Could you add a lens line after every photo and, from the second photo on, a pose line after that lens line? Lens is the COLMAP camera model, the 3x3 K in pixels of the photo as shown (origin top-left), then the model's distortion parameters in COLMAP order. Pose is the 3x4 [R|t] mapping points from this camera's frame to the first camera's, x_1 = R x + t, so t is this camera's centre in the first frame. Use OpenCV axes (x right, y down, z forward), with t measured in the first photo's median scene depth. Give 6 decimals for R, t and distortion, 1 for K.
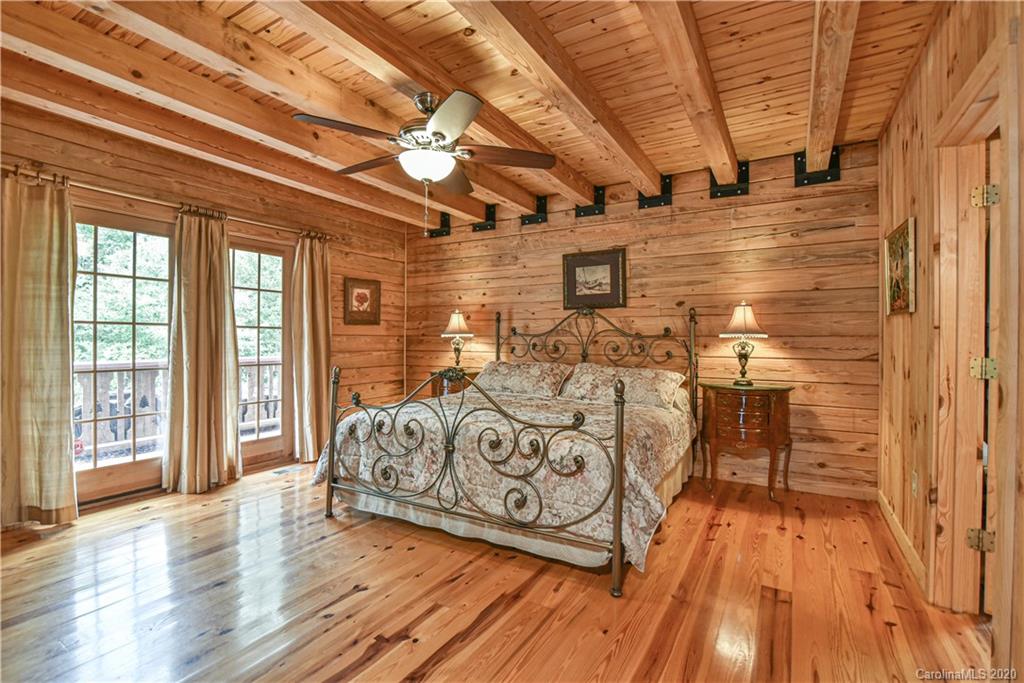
lens RADIAL K [[475.8, 0, 495.1], [0, 475.8, 341.0], [0, 0, 1]] dist [-0.022412, 0.002335]
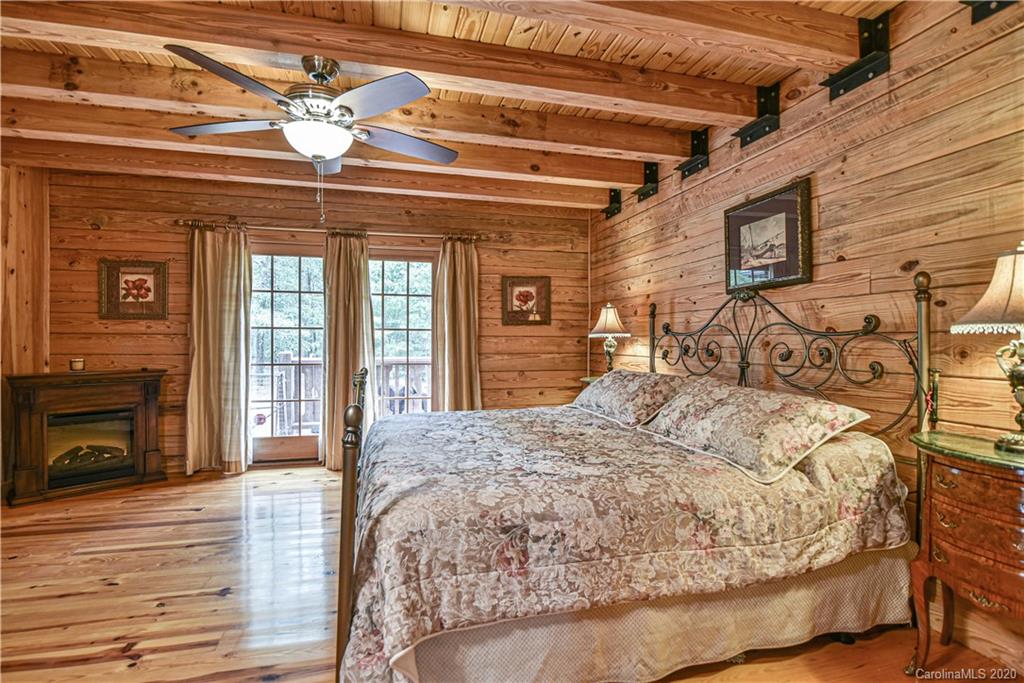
lens RADIAL K [[475.8, 0, 505.1], [0, 475.8, 344.3], [0, 0, 1]] dist [-0.022412, 0.002335]
pose [[0.722551, 0.003118, -0.691311, 0.394679], [-0.001770, 0.999995, 0.002660, 0.001475], [0.691315, -0.000698, 0.722553, 0.339978]]
